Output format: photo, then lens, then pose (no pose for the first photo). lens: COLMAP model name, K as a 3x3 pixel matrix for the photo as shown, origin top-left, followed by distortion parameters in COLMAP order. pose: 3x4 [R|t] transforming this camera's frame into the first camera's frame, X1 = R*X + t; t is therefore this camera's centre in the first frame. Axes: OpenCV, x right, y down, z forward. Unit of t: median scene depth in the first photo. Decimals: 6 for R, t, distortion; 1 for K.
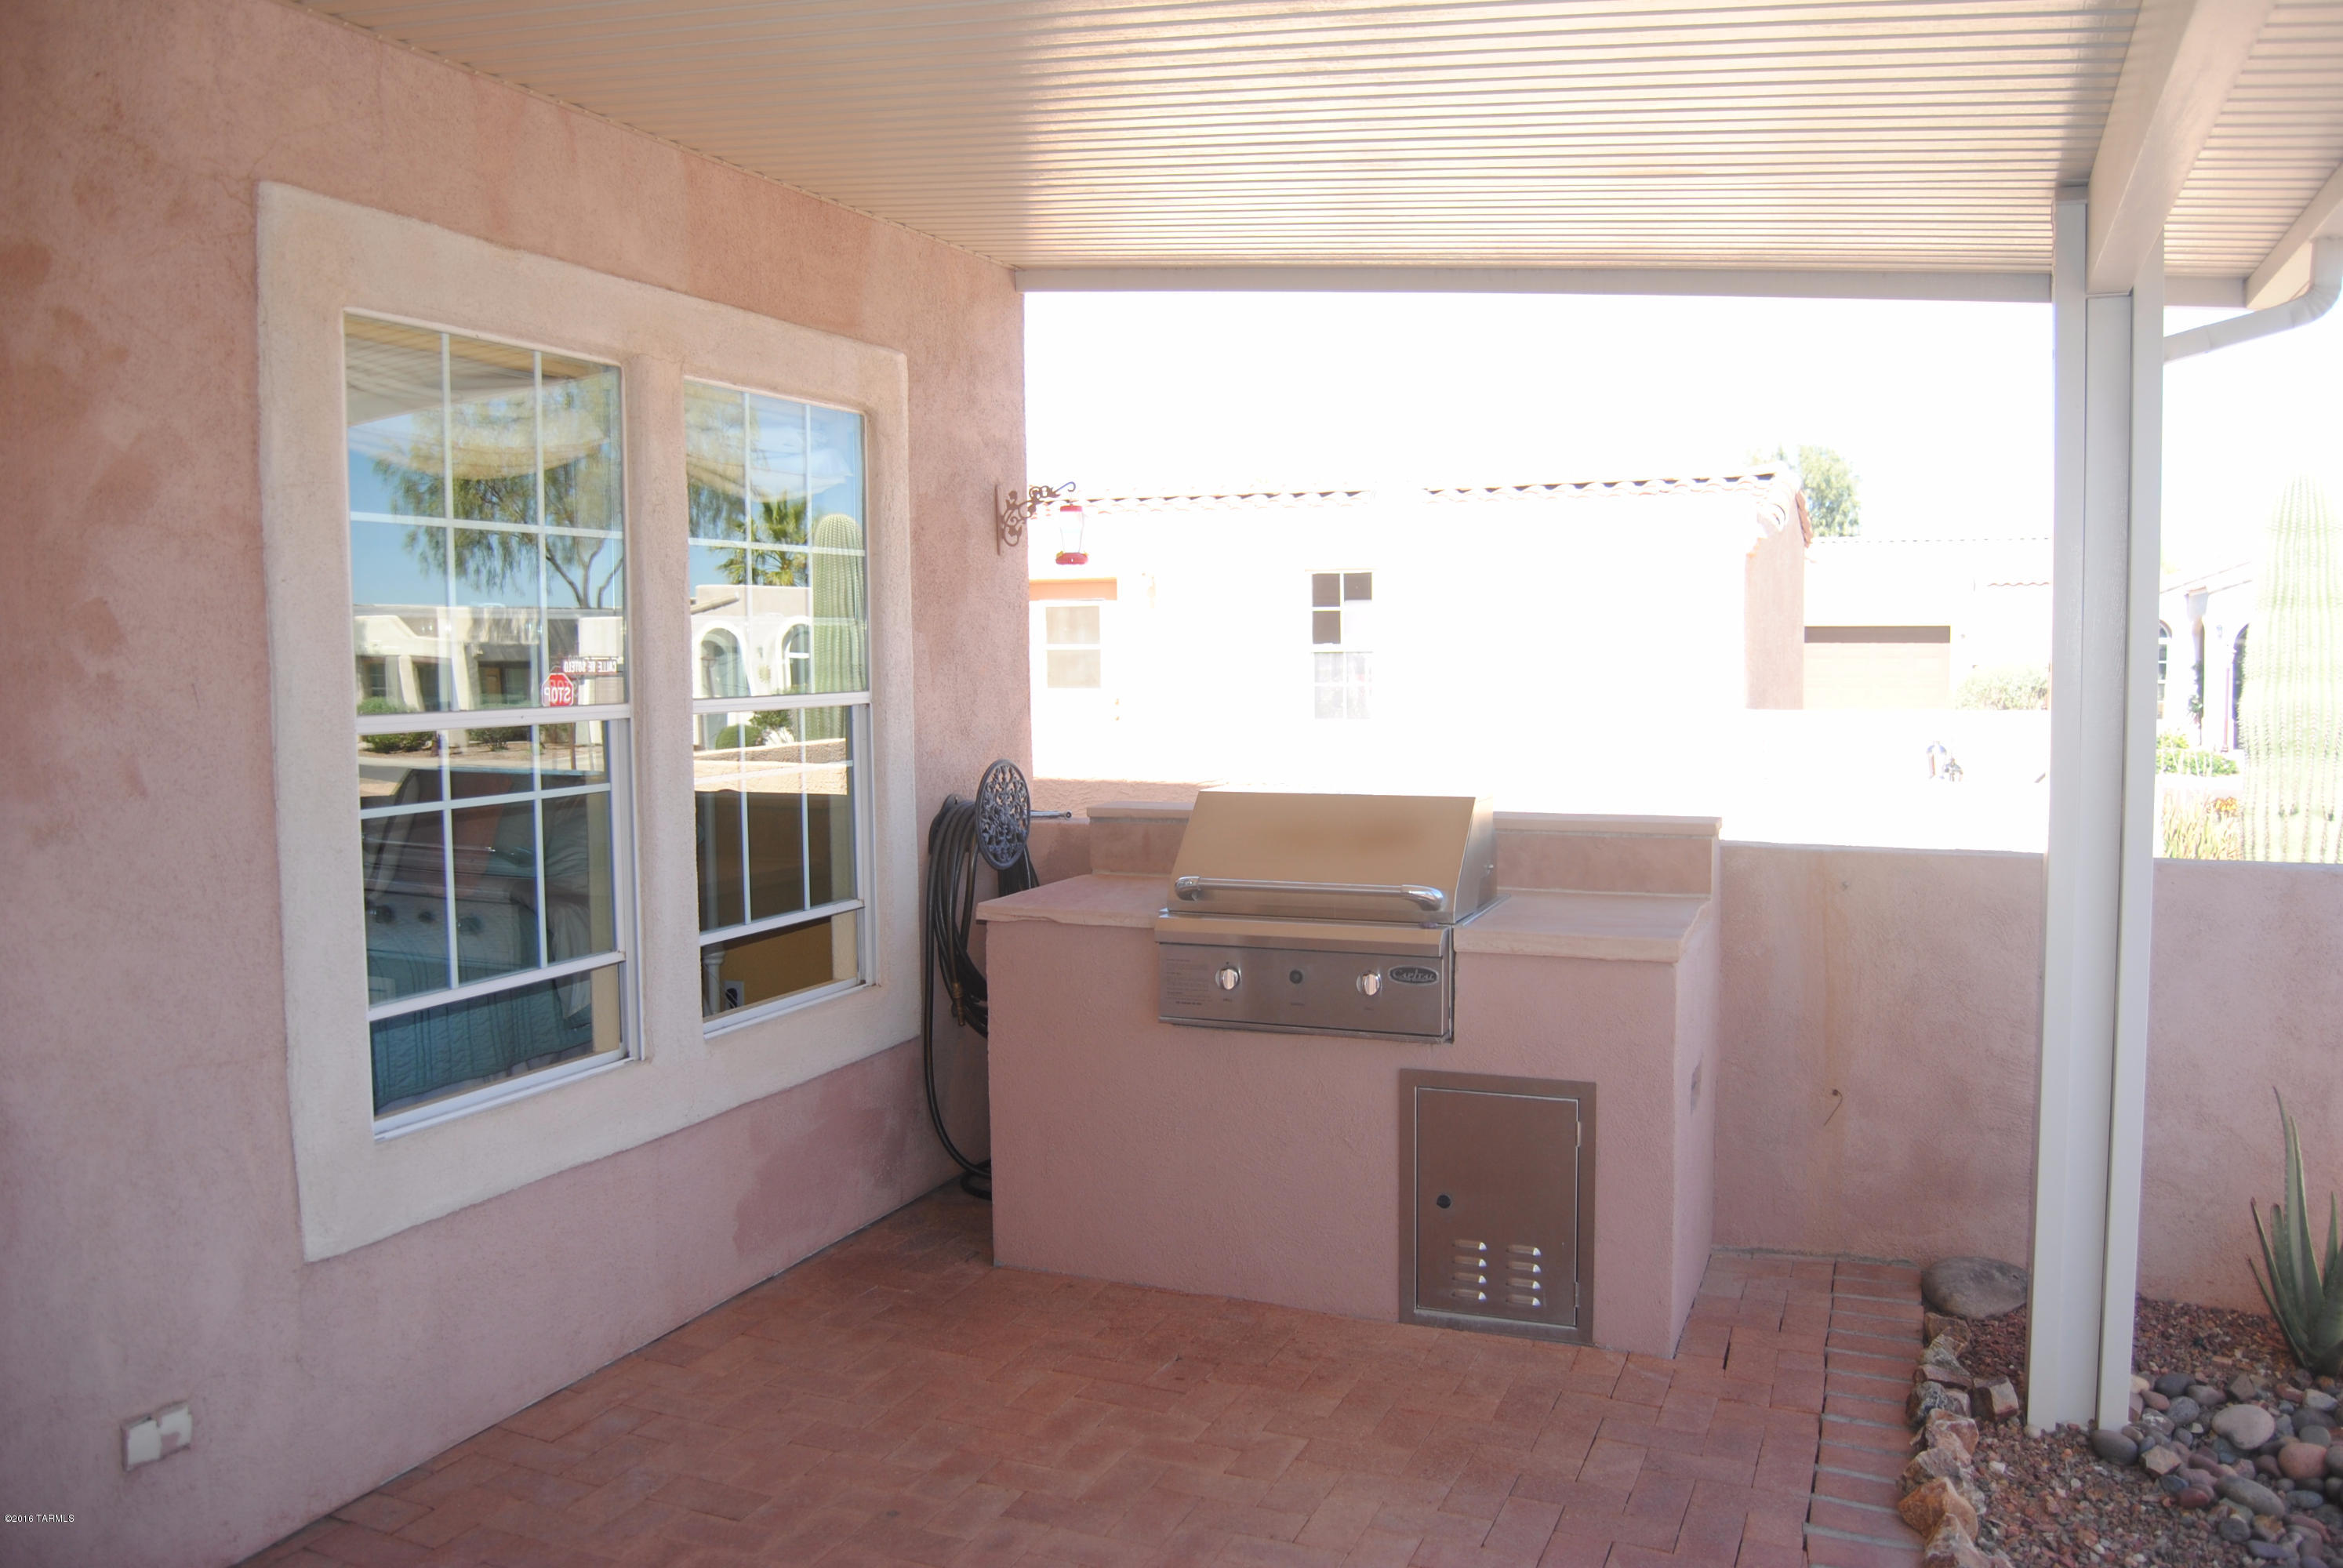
lens RADIAL K [[1865.1, 0, 1181.3], [0, 1865.1, 780.3], [0, 0, 1]] dist [-0.061223, 0.003645]
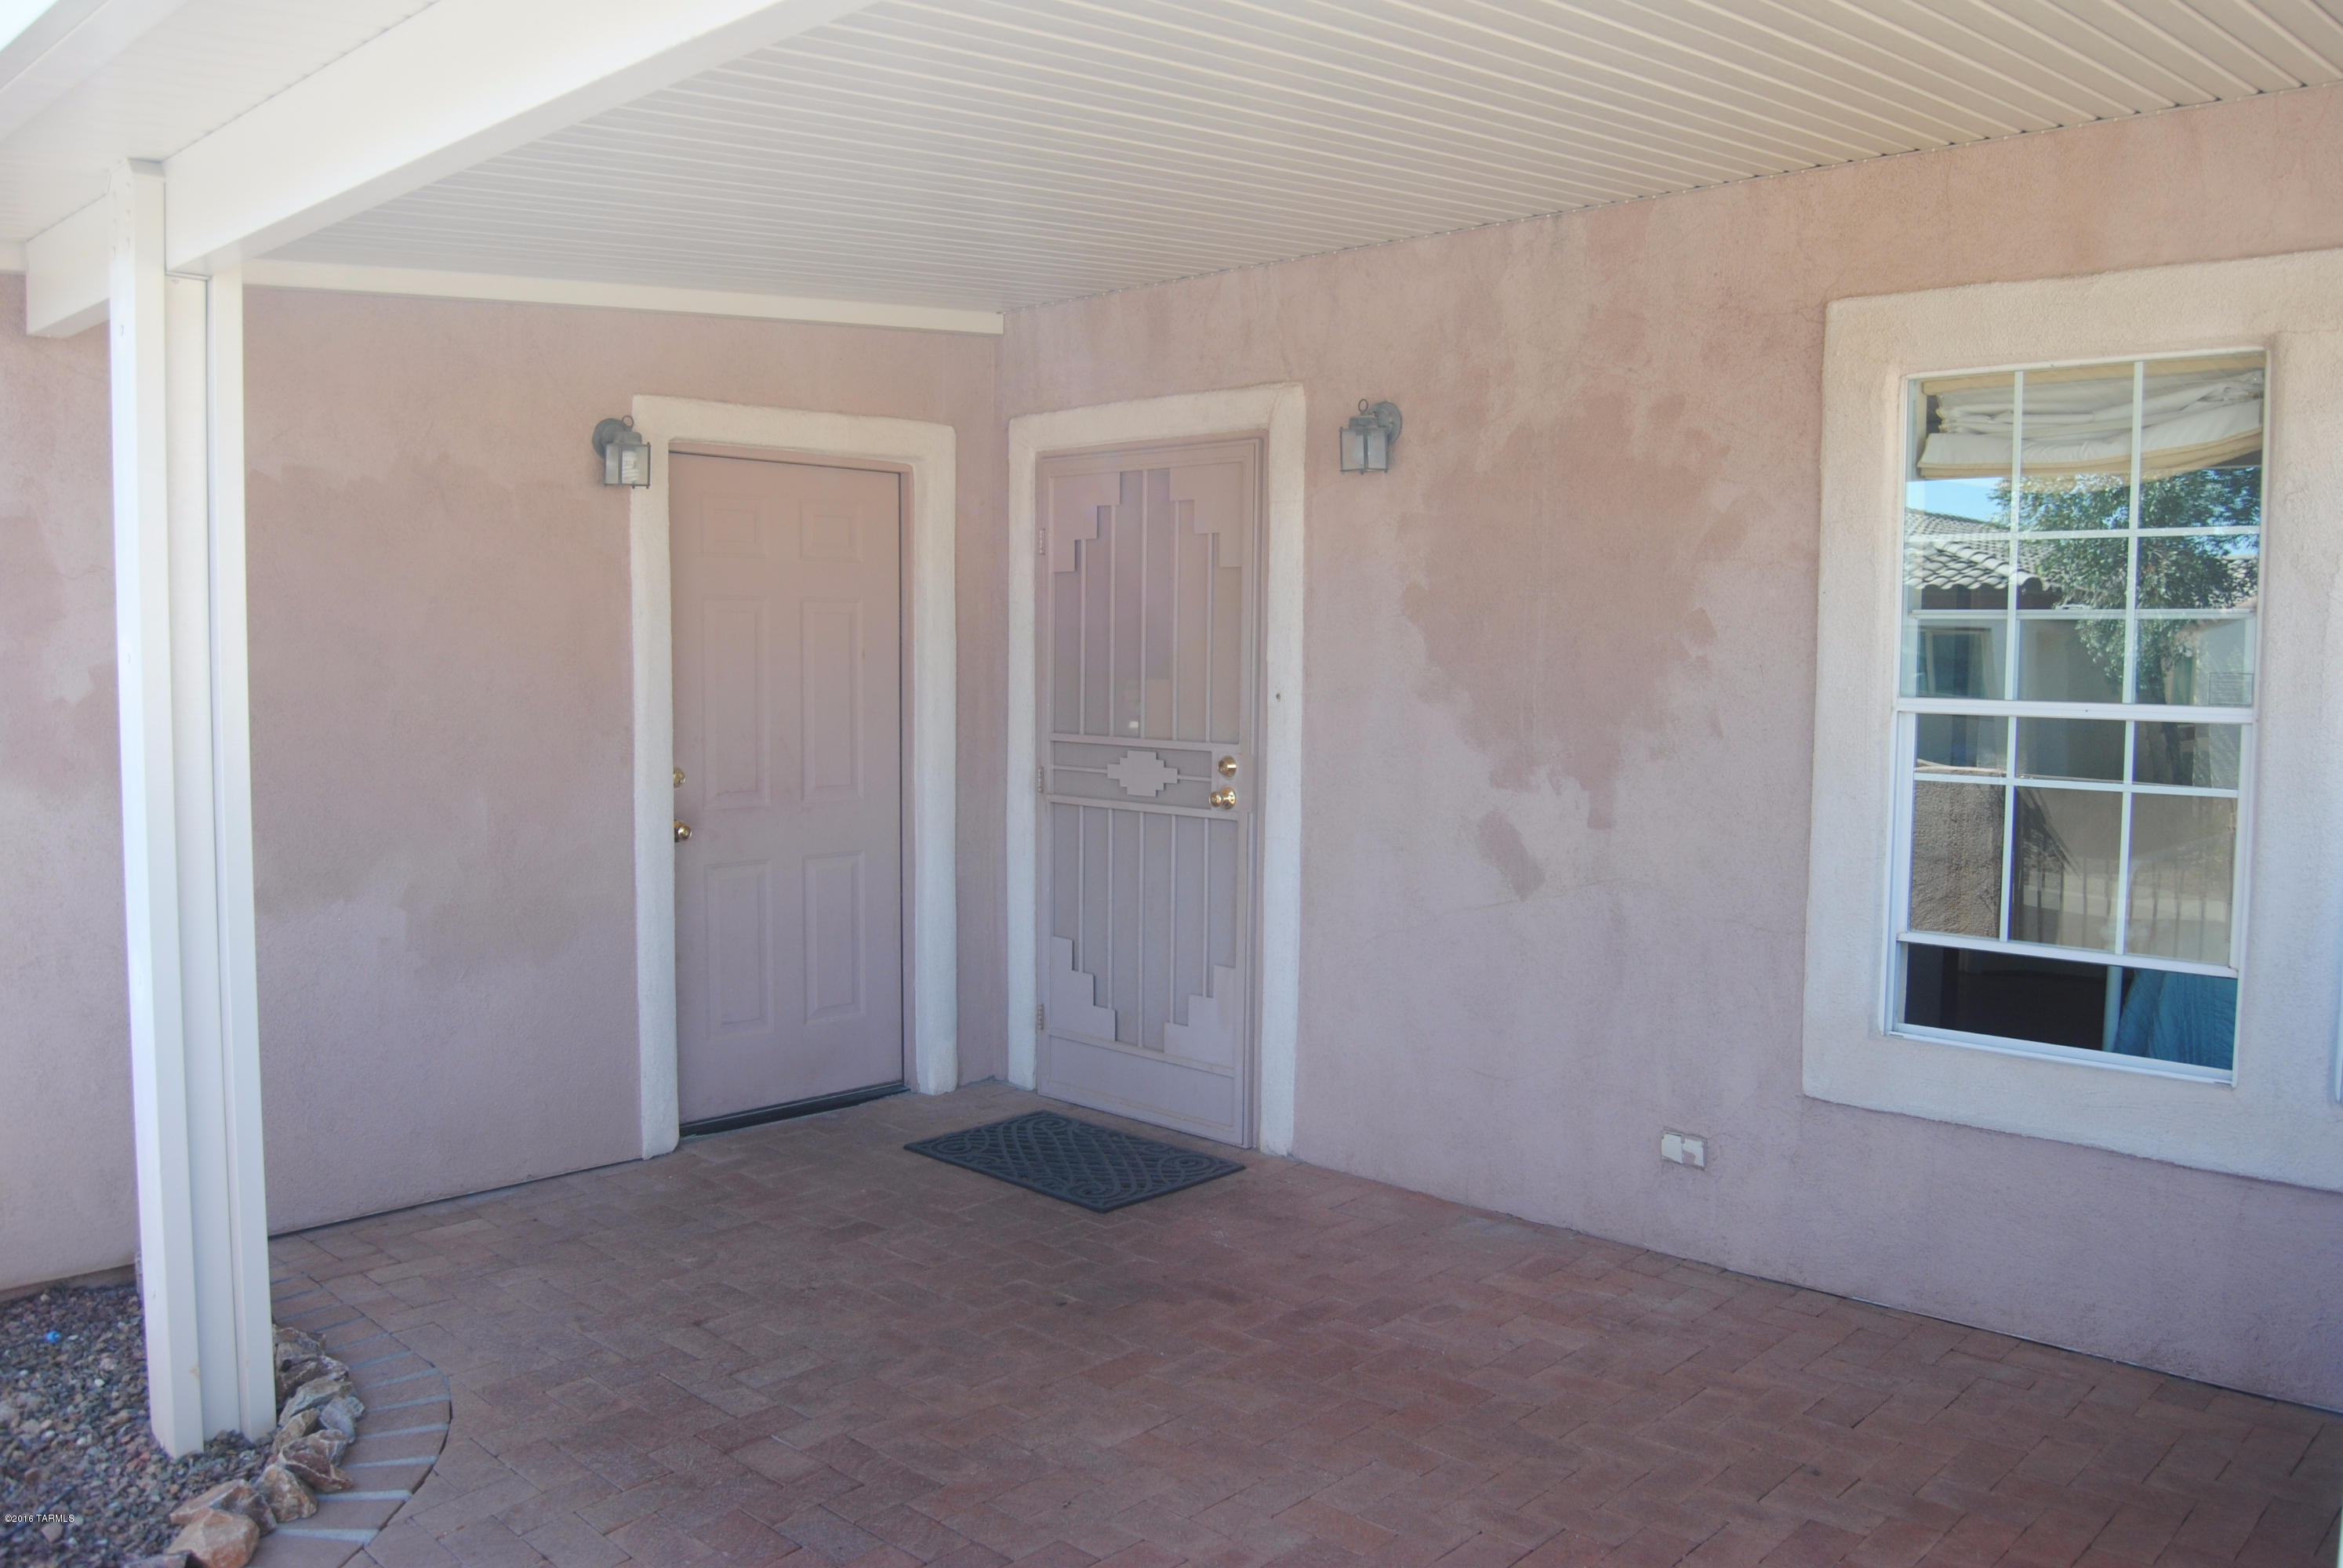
lens RADIAL K [[1865.1, 0, 1181.3], [0, 1865.1, 780.3], [0, 0, 1]] dist [-0.061223, 0.003645]
pose [[-0.355525, 0.071976, -0.931891, 0.968616], [-0.074569, 0.991668, 0.105041, -0.079085], [0.931687, 0.106835, -0.347196, 1.042405]]
